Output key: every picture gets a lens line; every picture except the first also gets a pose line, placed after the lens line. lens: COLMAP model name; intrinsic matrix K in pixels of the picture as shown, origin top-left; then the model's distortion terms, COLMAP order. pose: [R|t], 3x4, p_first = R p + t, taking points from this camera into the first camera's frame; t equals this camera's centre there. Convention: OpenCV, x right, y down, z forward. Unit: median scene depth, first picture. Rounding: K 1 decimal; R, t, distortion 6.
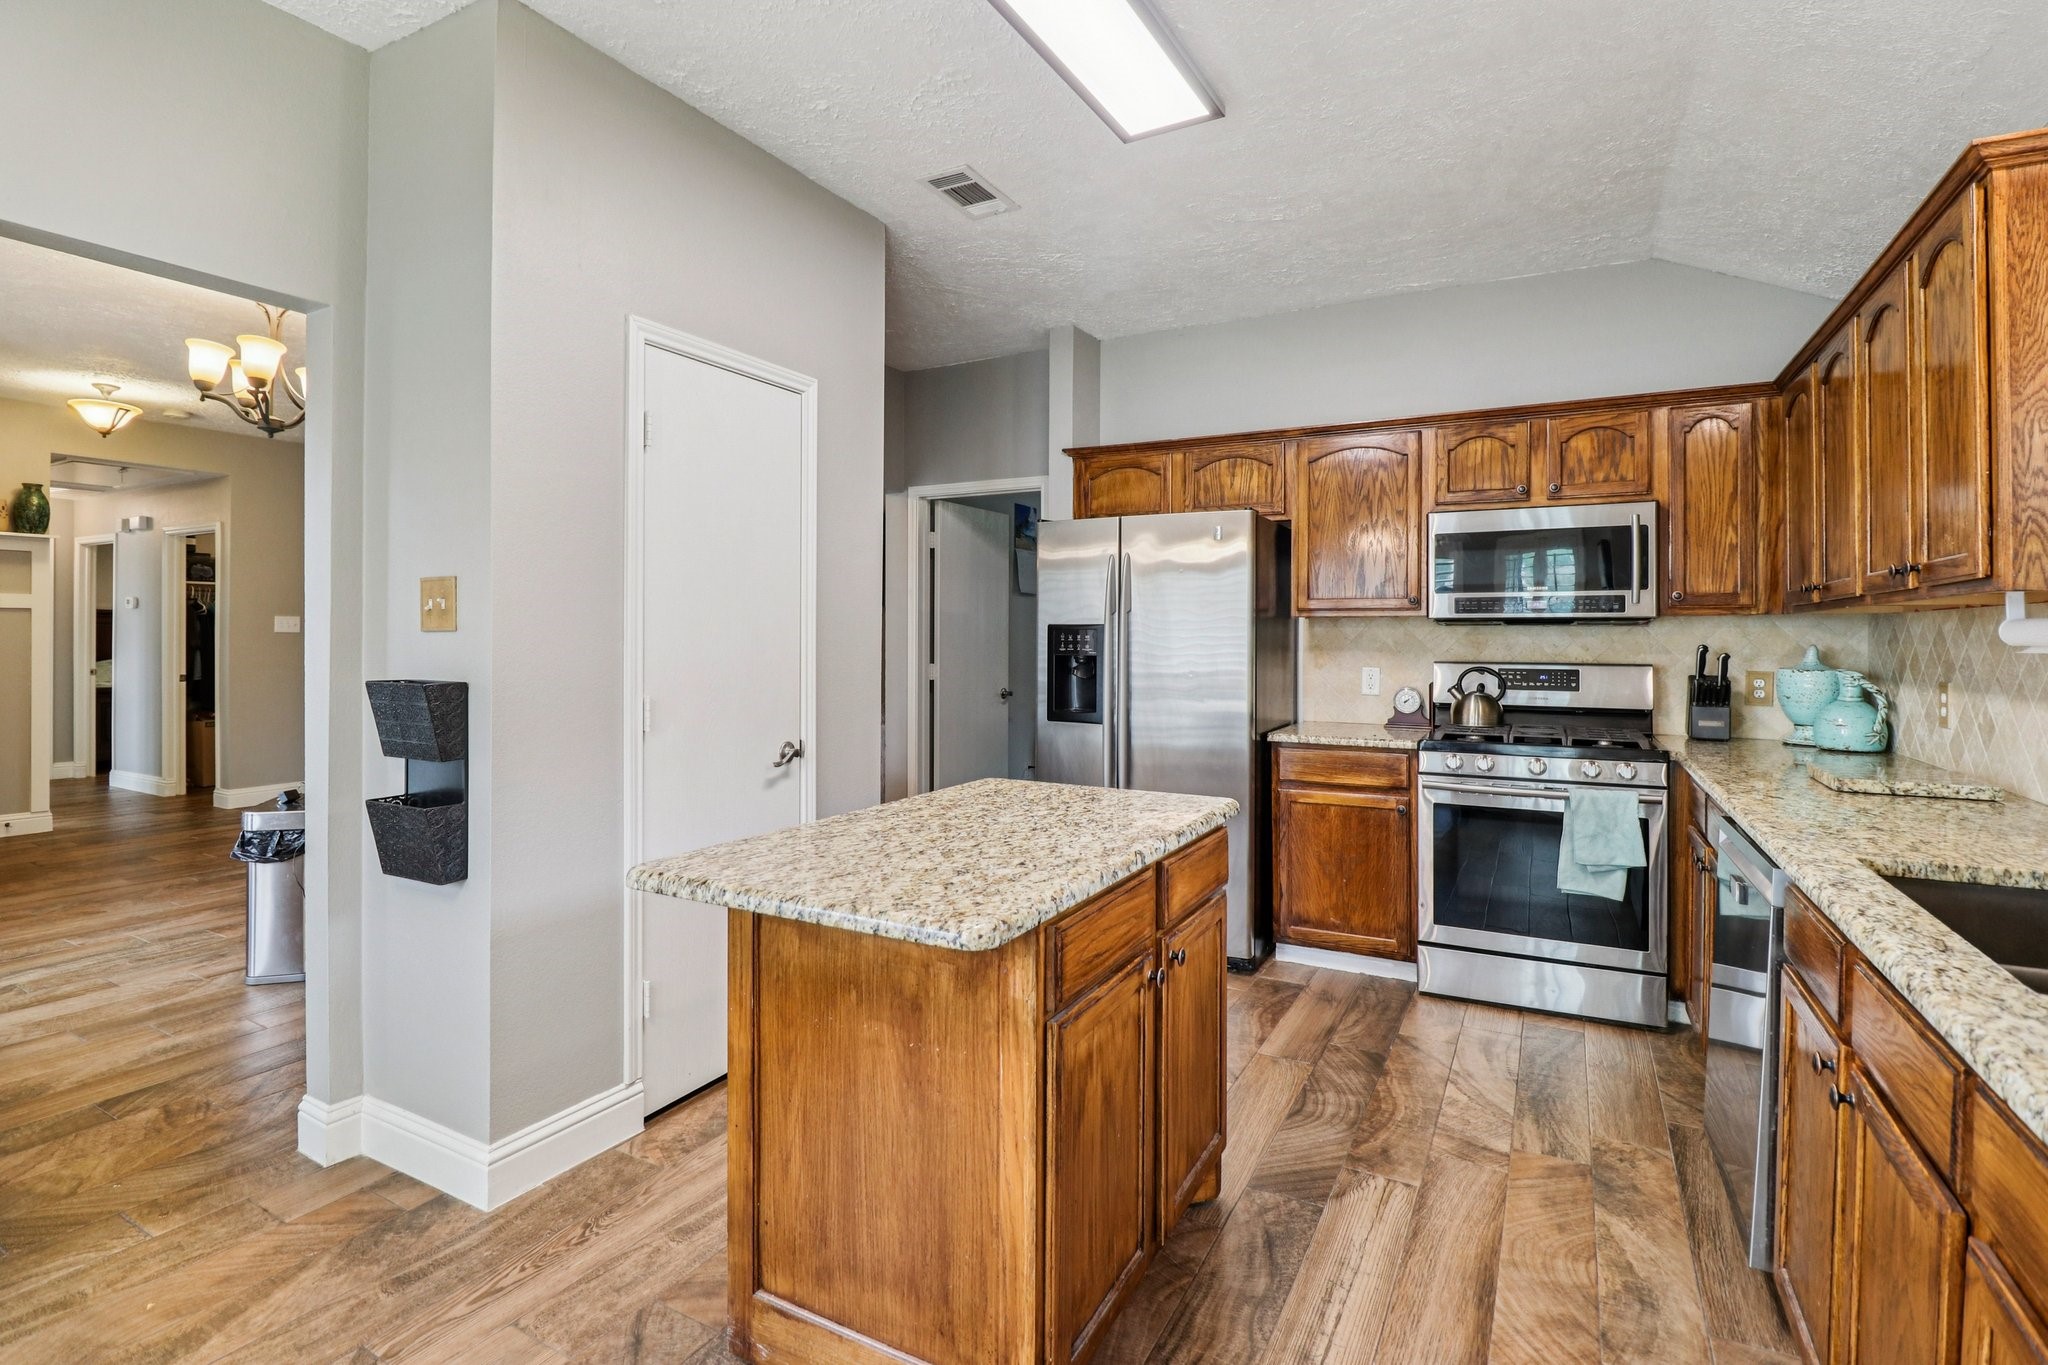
lens RADIAL K [[979.5, 0, 1047.4], [0, 979.5, 648.2], [0, 0, 1]] dist [0.006120, -0.016542]
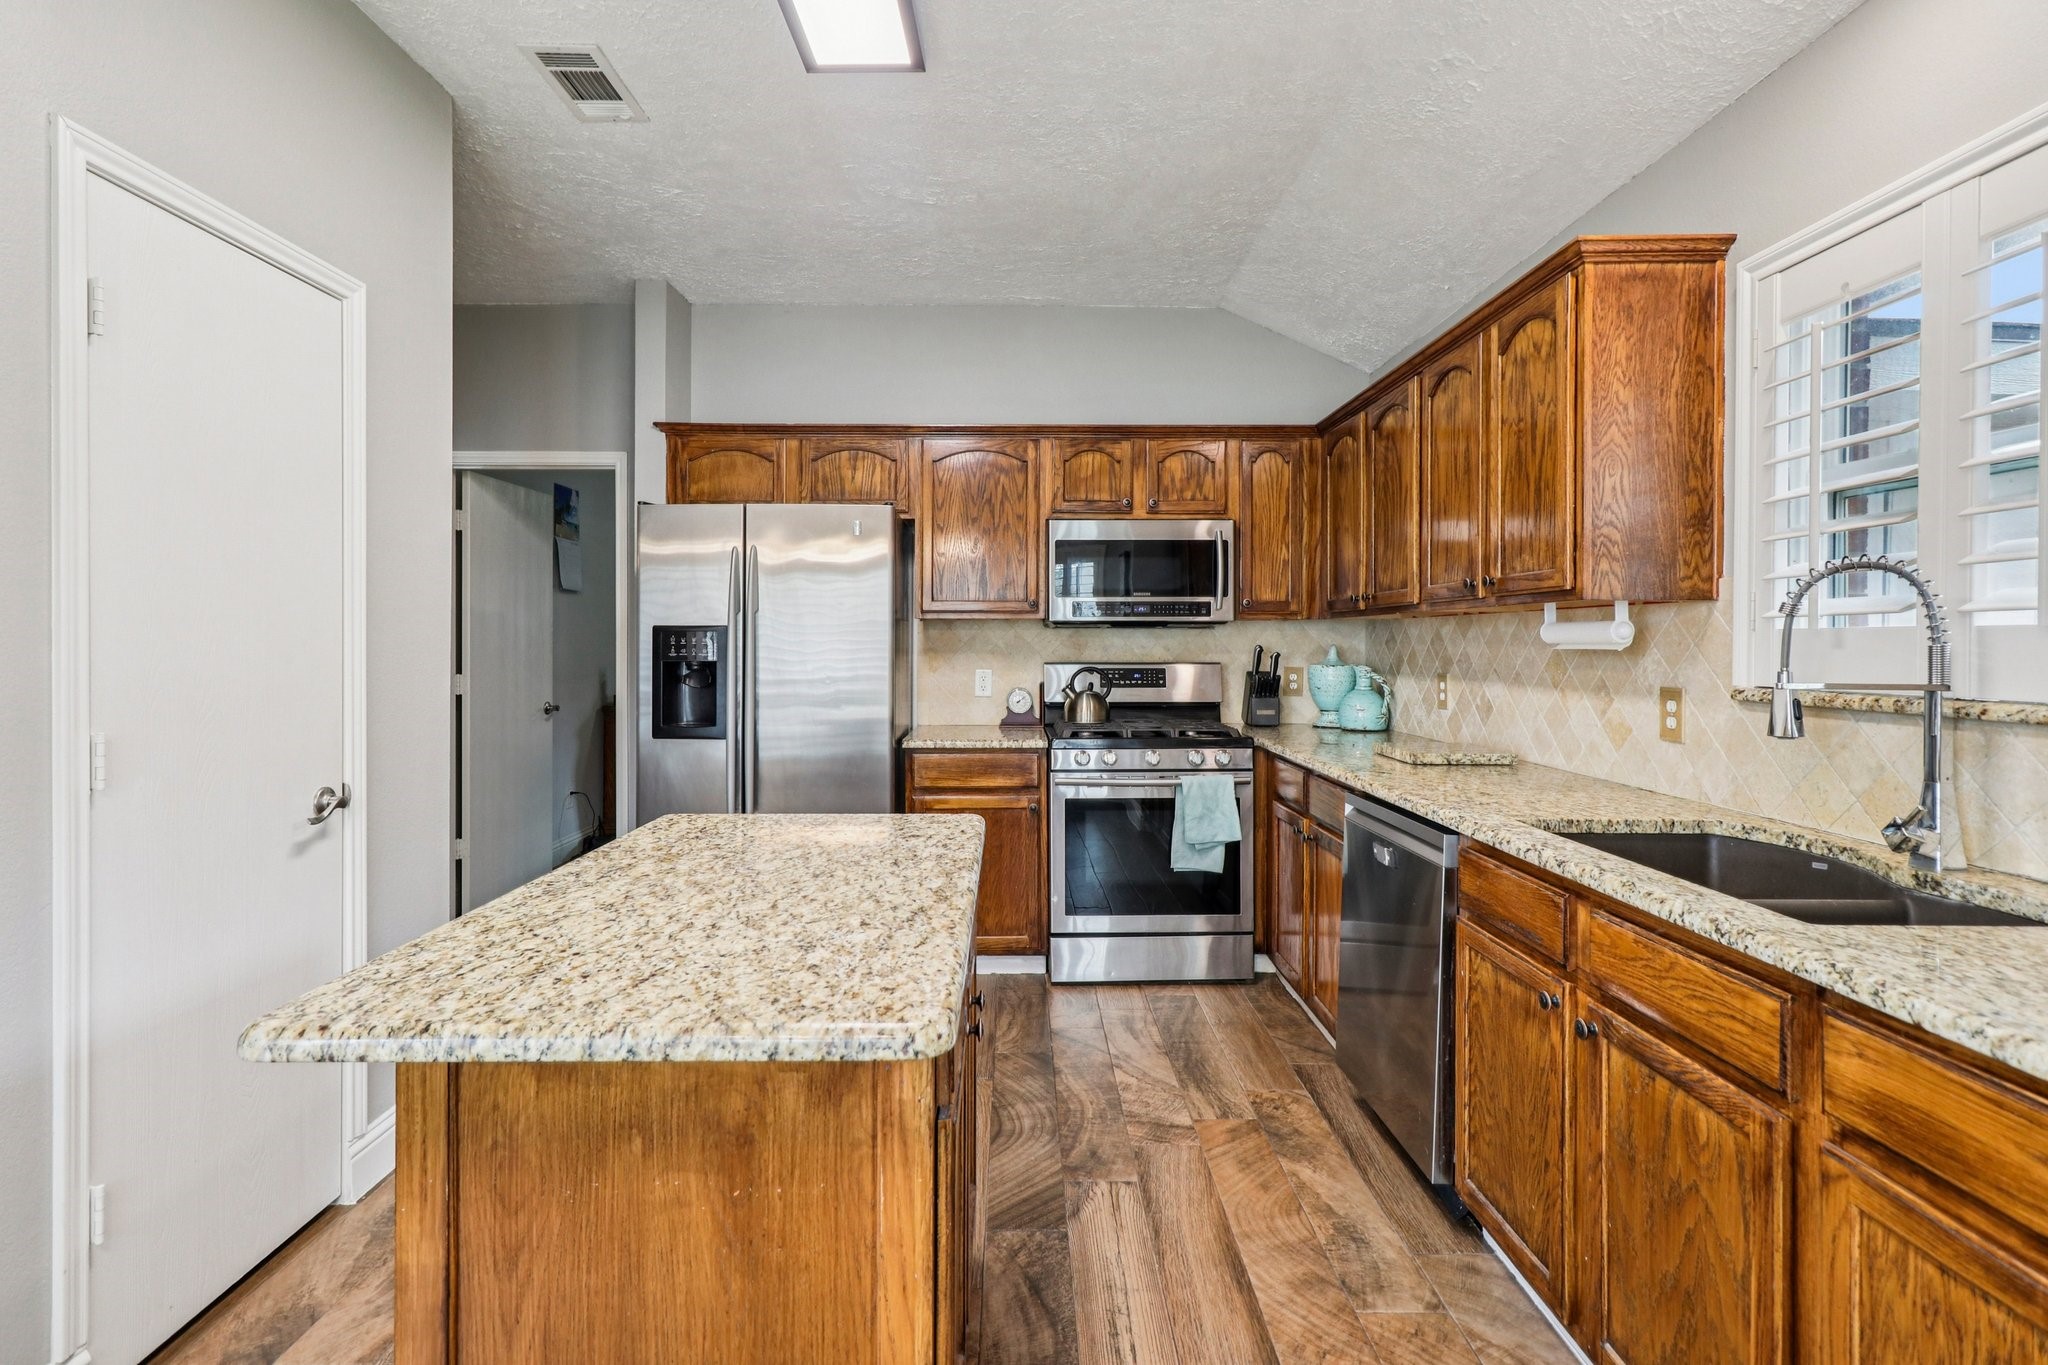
lens RADIAL K [[969.5, 0, 1023.9], [0, 969.5, 654.3], [0, 0, 1]] dist [0.003050, 0.005545]
pose [[0.878479, -0.009370, 0.477689, -0.144649], [0.008629, 0.999956, 0.003747, 0.000656], [-0.477703, 0.000831, 0.878521, 0.128077]]
